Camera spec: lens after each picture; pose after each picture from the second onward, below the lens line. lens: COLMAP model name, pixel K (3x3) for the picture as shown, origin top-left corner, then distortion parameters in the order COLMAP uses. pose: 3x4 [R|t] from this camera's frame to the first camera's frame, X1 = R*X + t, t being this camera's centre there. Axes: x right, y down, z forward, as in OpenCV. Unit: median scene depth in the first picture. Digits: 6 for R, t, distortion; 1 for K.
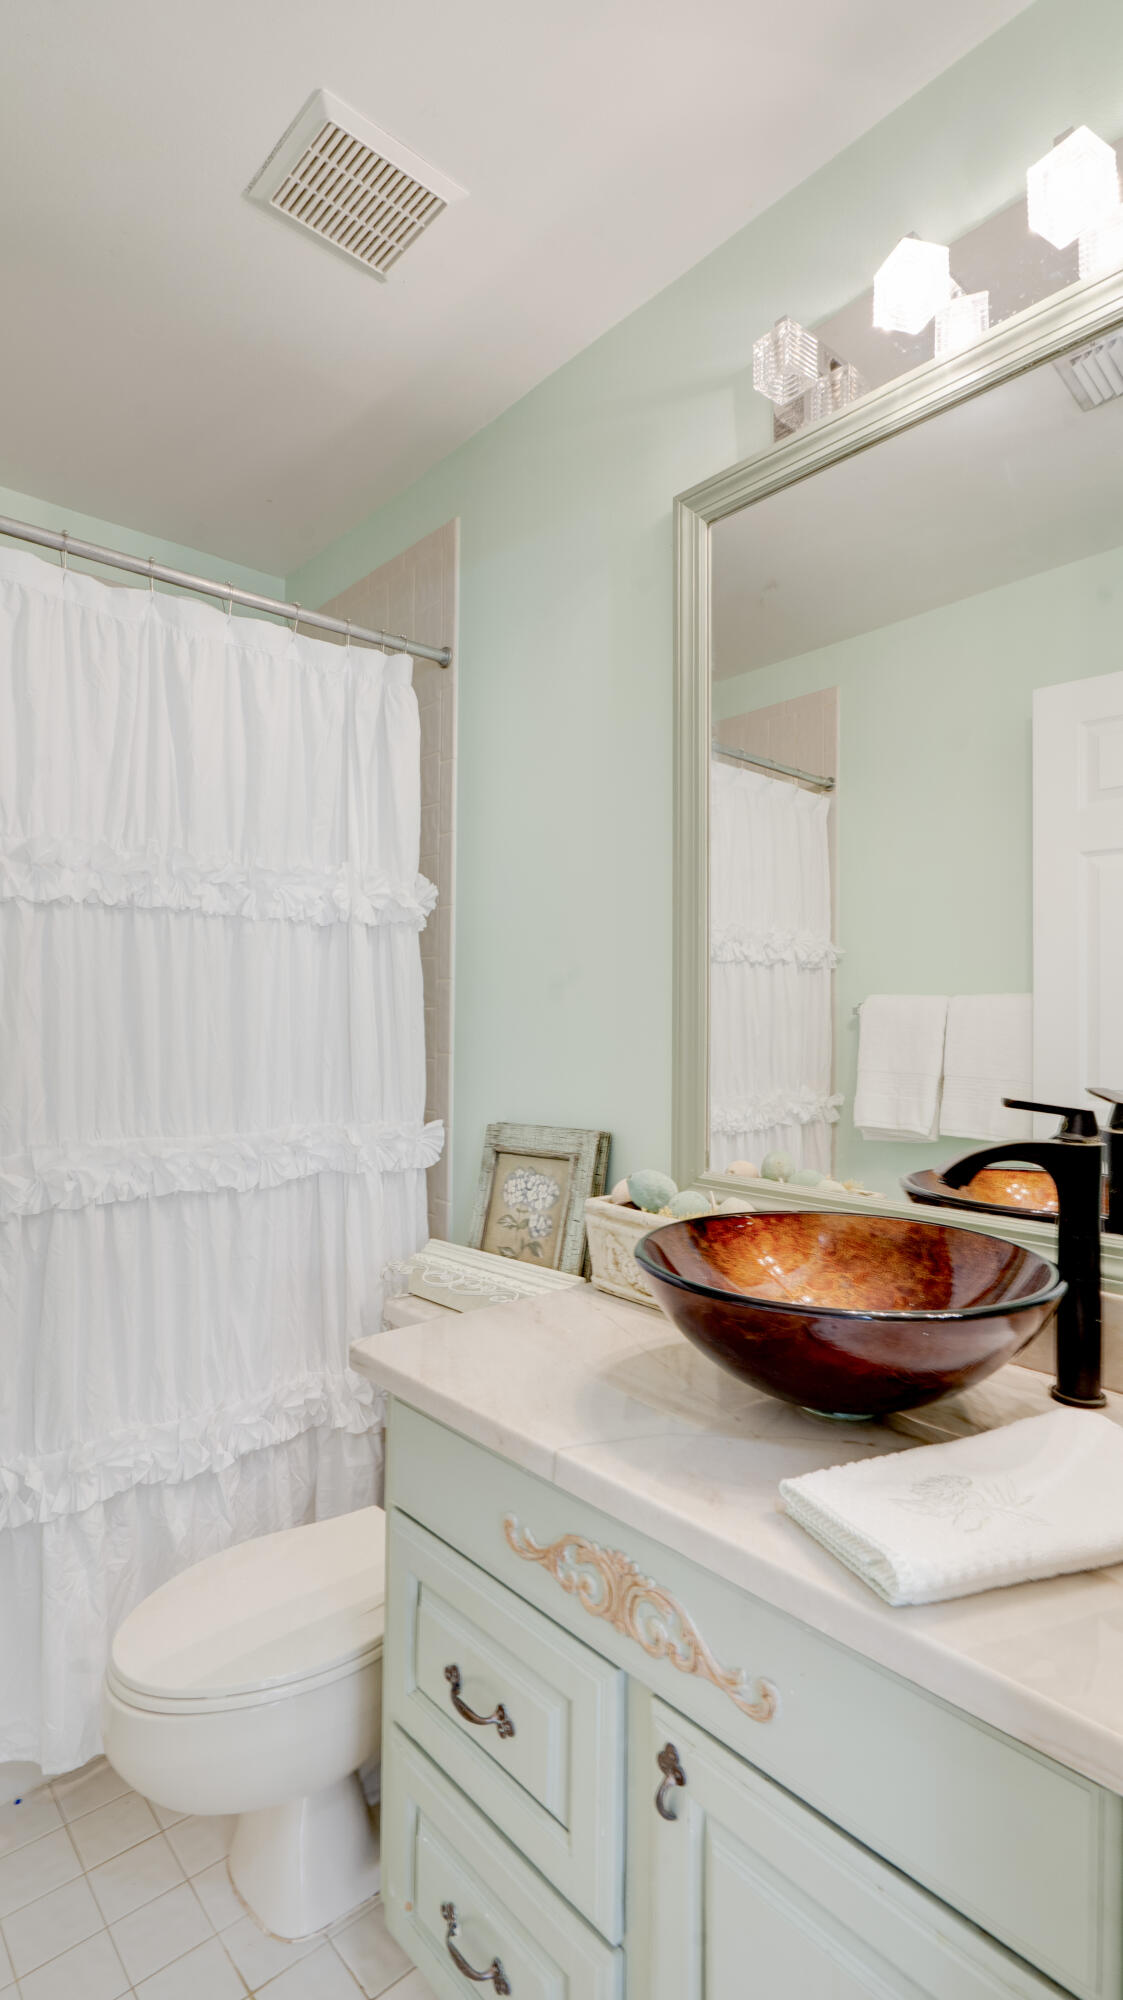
lens RADIAL K [[927.4, 0, 560.6], [0, 927.4, 1009.8], [0, 0, 1]] dist [-0.003456, 0.001273]
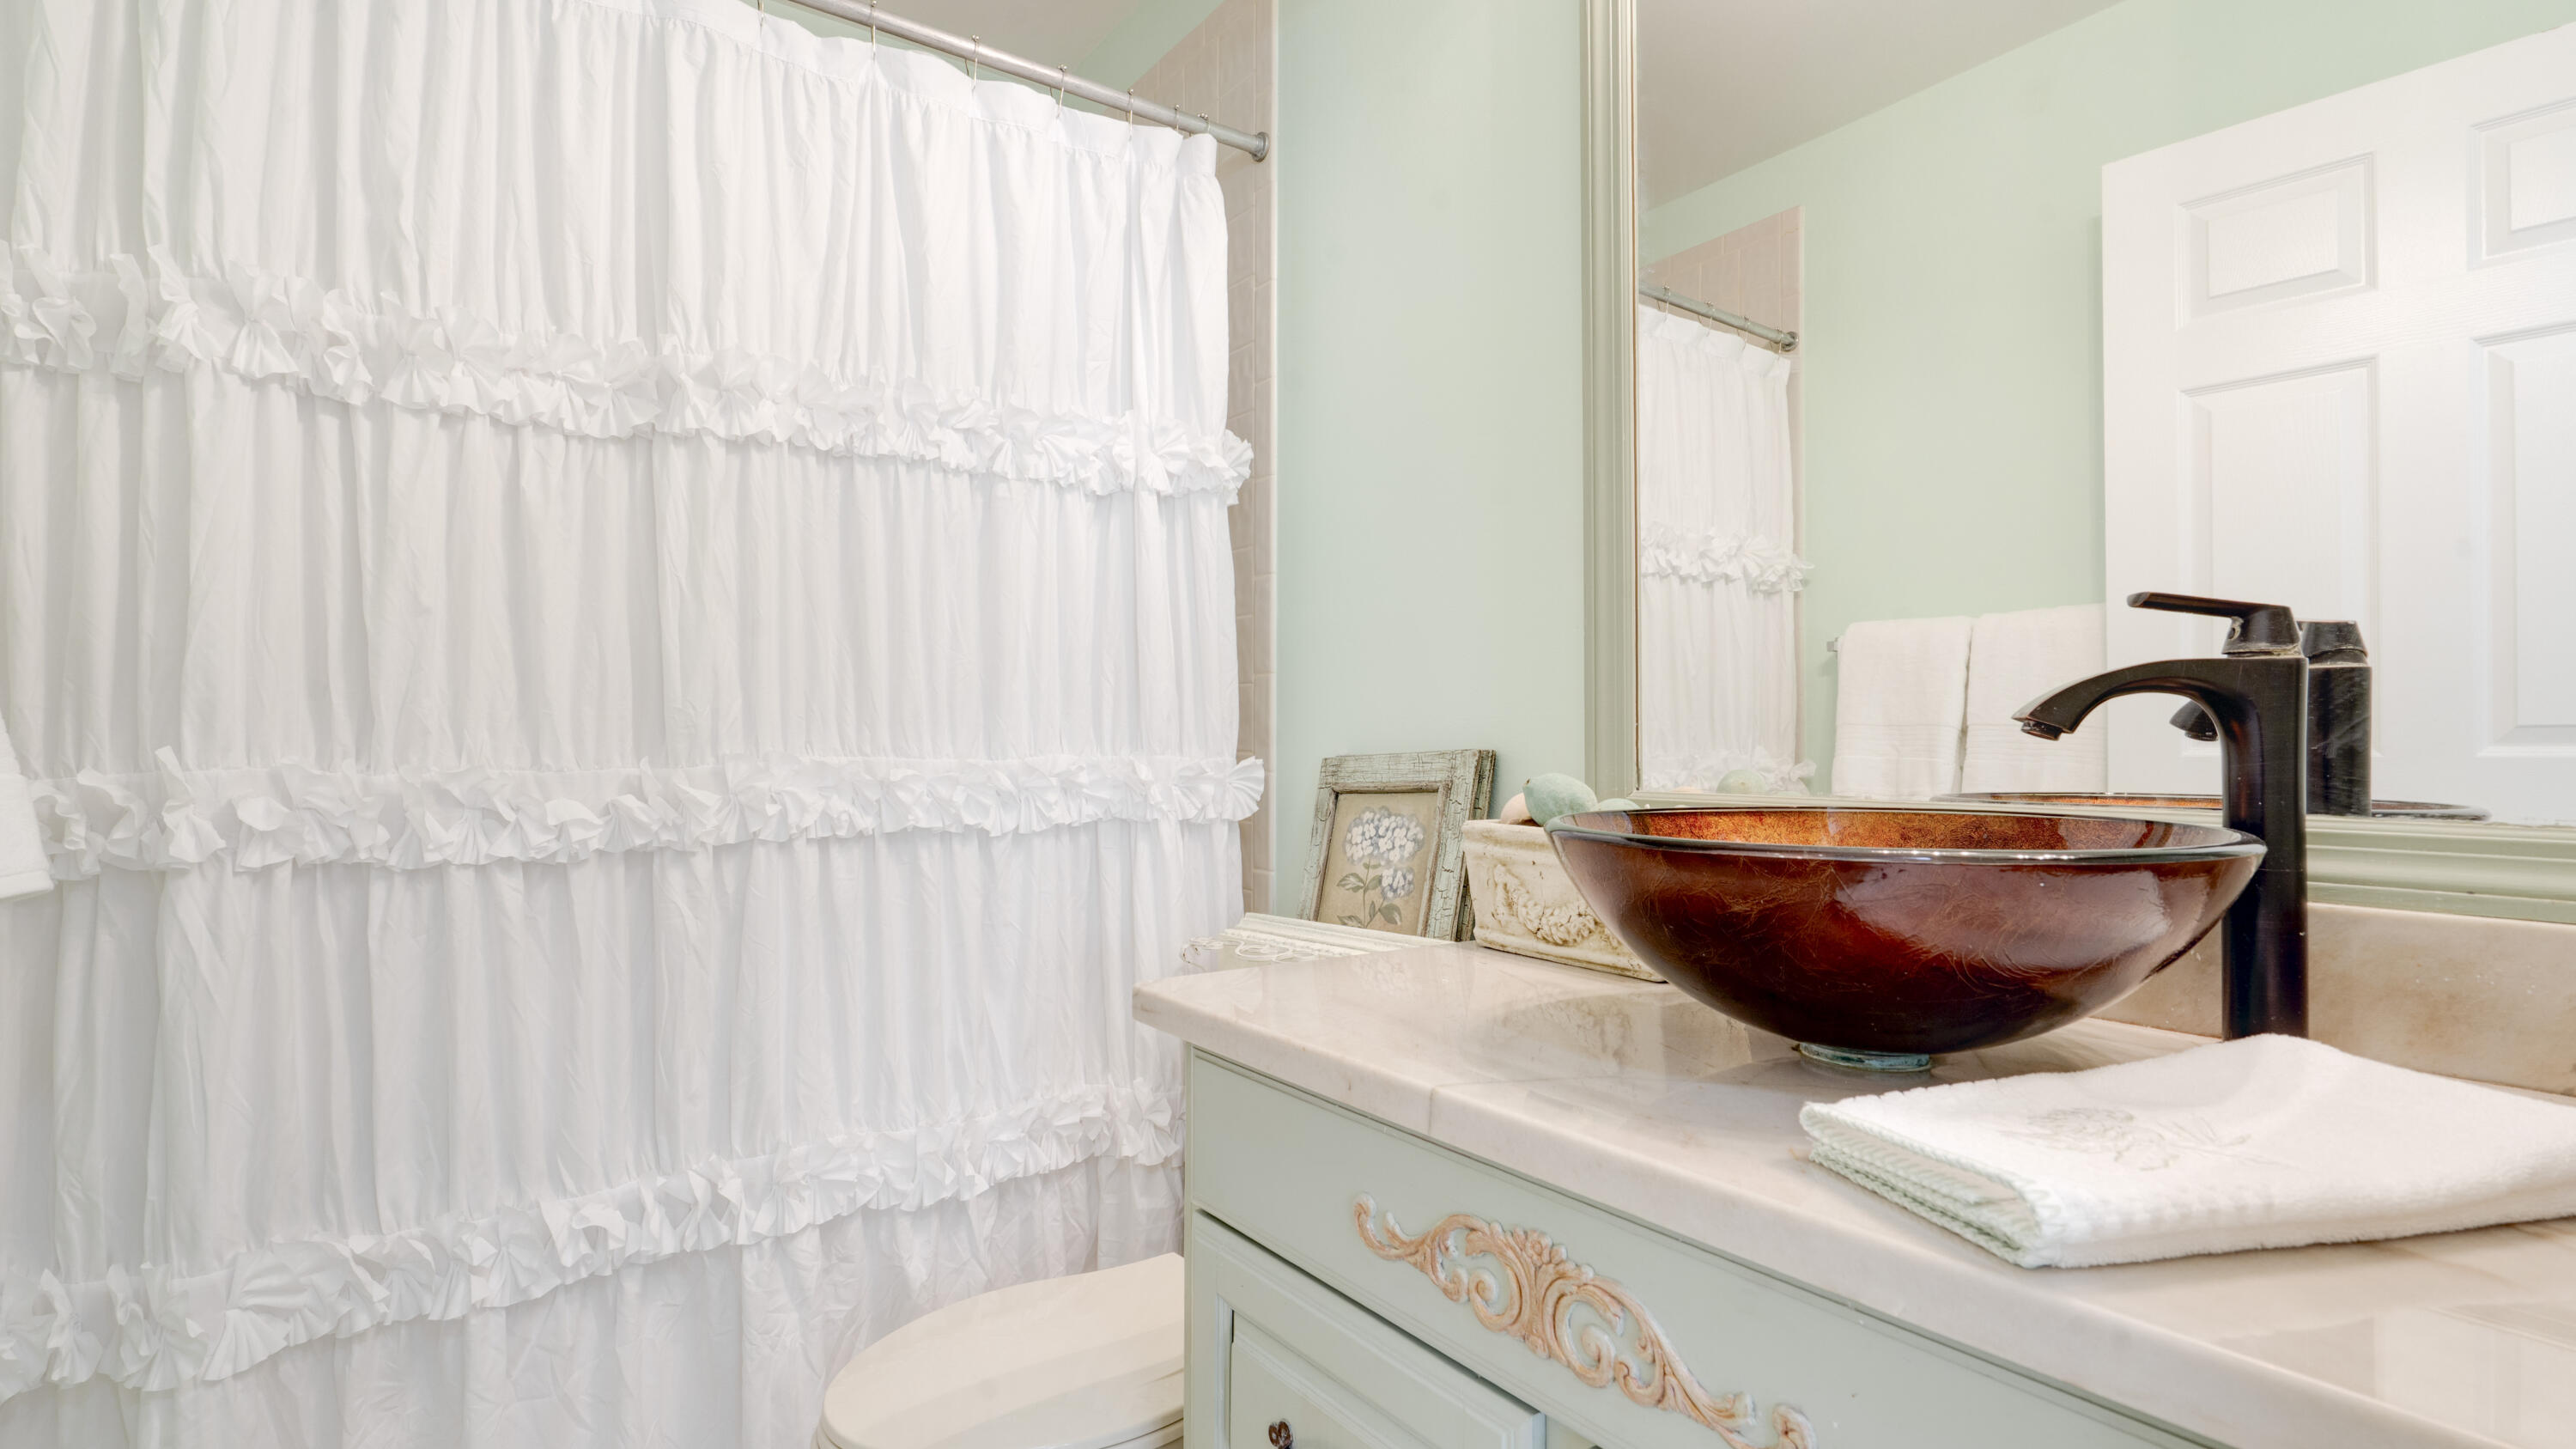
lens RADIAL K [[1194.7, 0, 1278.4], [0, 1194.7, 722.0], [0, 0, 1]] dist [-0.003456, 0.001273]
pose [[0.993671, -0.006837, -0.112119, -0.008611], [0.007902, 0.999928, 0.009059, 0.100669], [0.112049, -0.009888, 0.993653, 0.069604]]
